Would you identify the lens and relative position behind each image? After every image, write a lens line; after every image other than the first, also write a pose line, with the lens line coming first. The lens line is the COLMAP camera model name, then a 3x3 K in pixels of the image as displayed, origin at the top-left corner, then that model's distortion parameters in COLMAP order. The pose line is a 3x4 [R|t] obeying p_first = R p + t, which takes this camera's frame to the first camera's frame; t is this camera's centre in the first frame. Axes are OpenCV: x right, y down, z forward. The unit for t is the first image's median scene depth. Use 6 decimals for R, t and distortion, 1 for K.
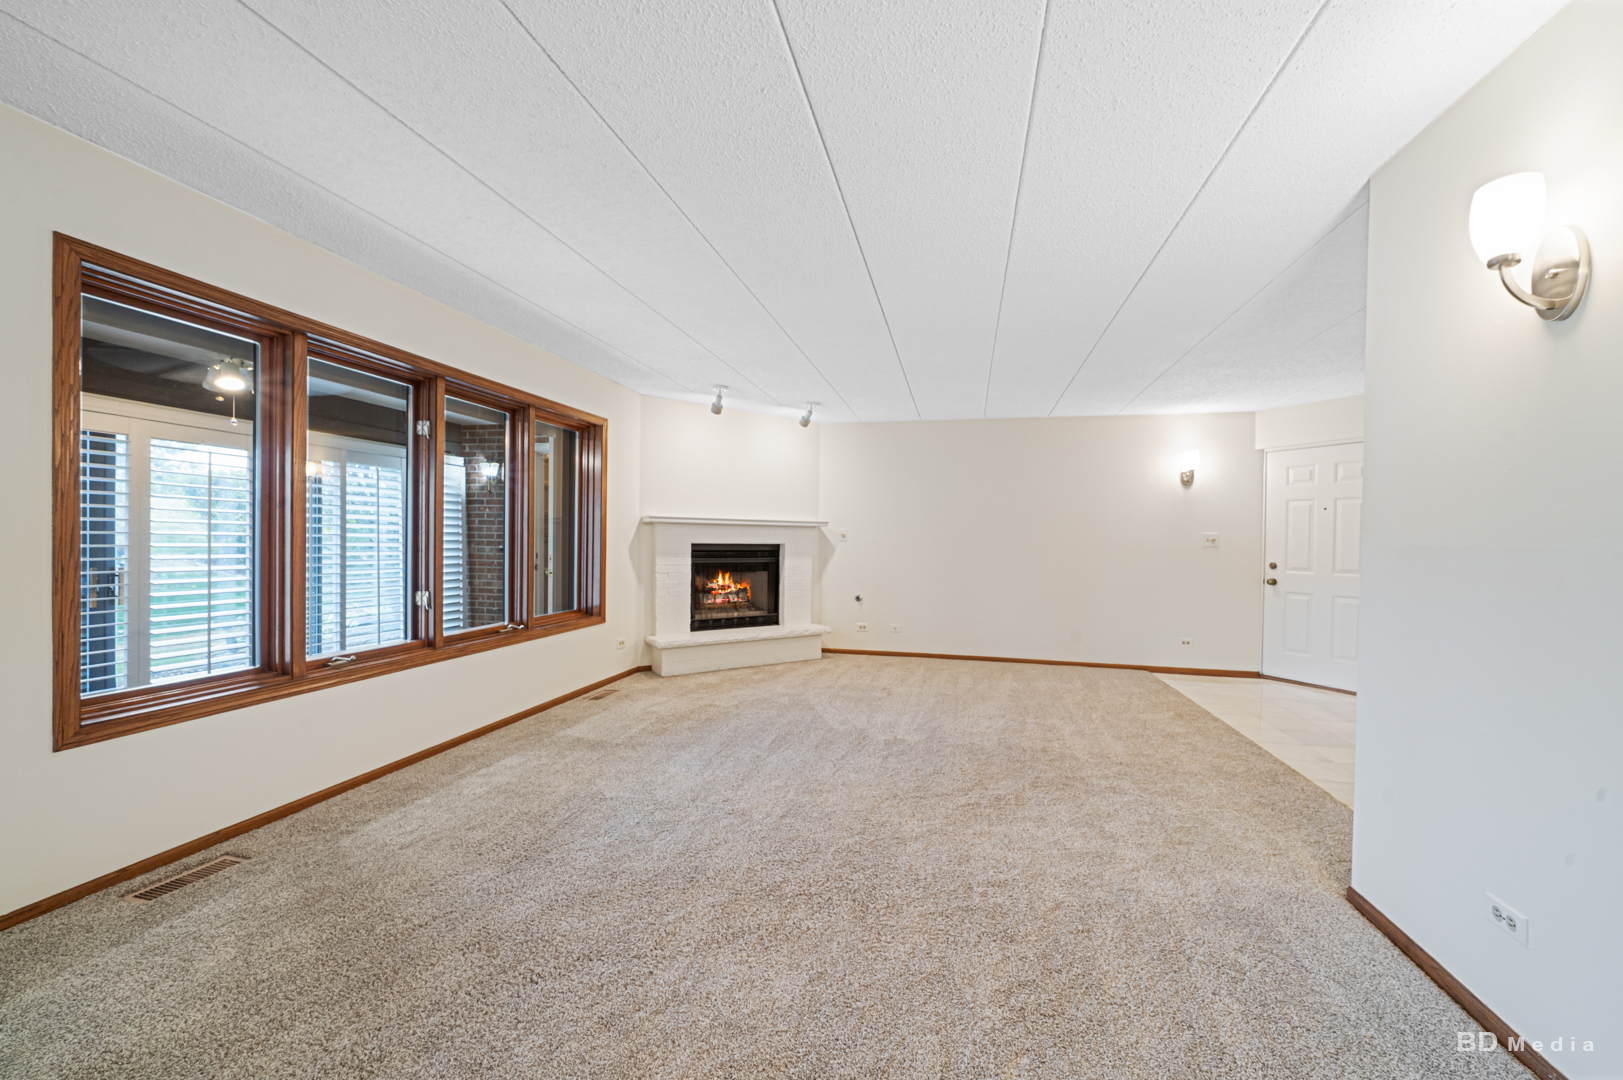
lens RADIAL K [[606.1, 0, 813.0], [0, 606.1, 546.8], [0, 0, 1]] dist [-0.000482, -0.000055]
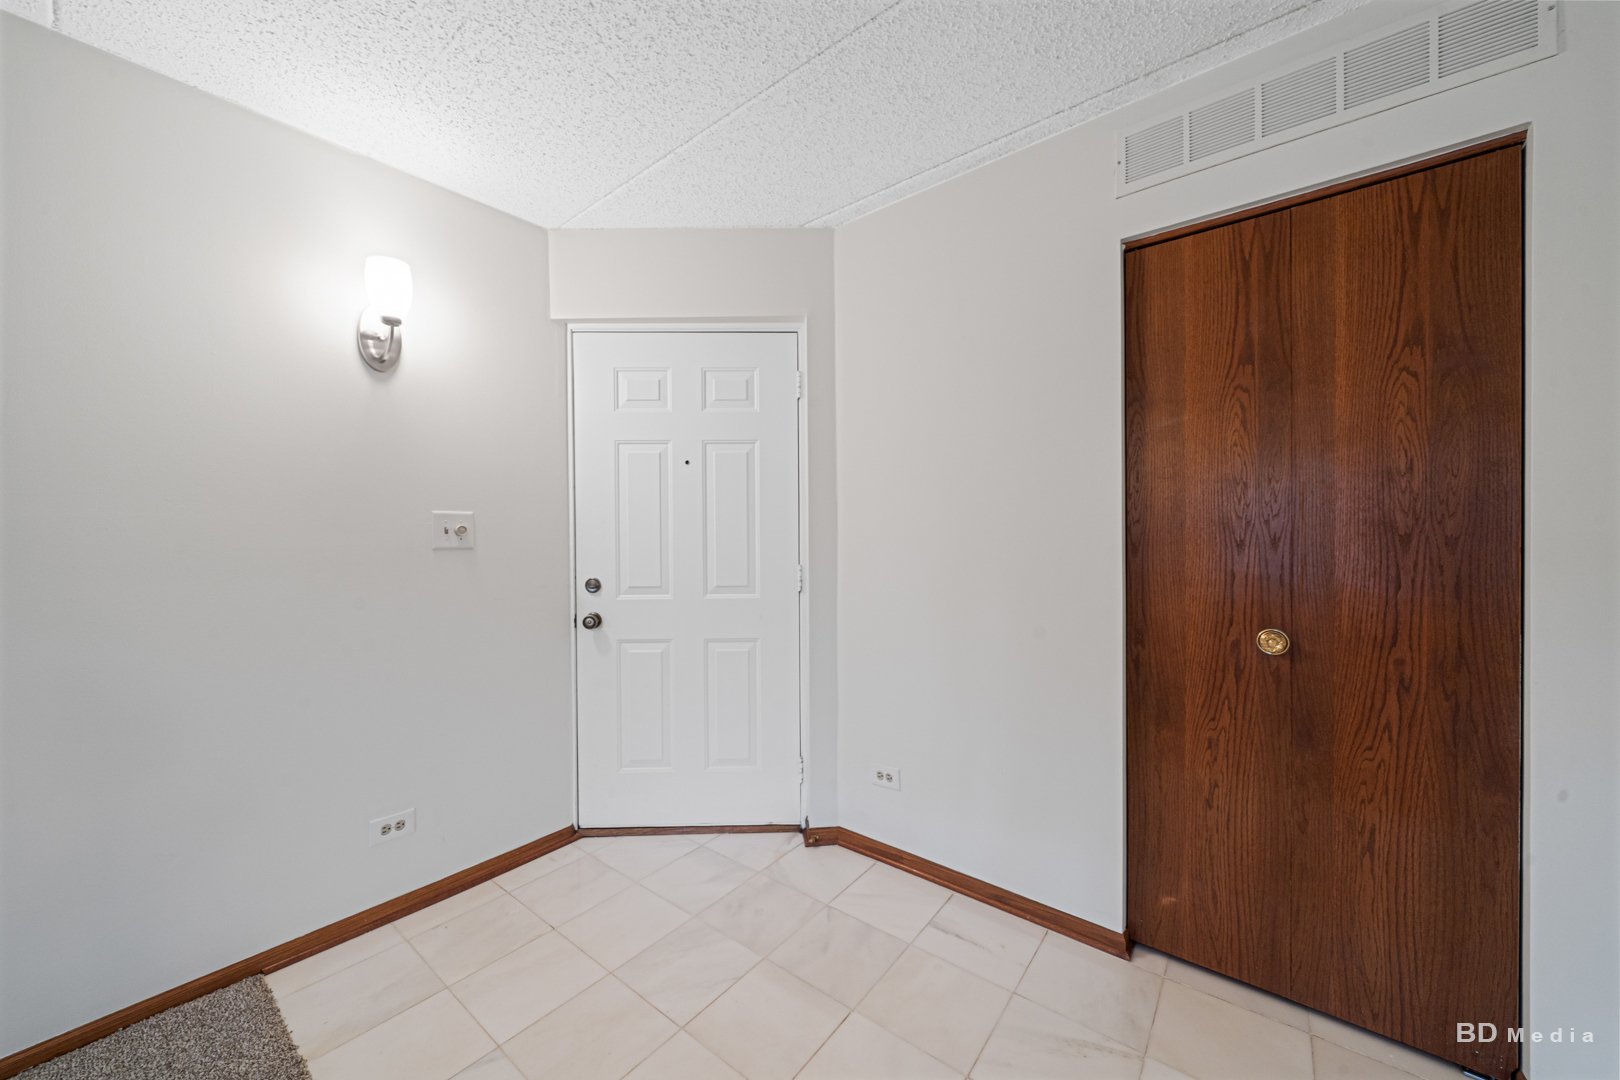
lens RADIAL K [[547.9, 0, 810.0], [0, 547.9, 540.0], [0, 0, 1]] dist [-0.002679, -0.000267]
pose [[0.401819, -0.024112, 0.915402, 0.460170], [0.024846, 0.999572, 0.015422, -0.004899], [-0.915382, 0.016547, 0.402246, 0.701095]]
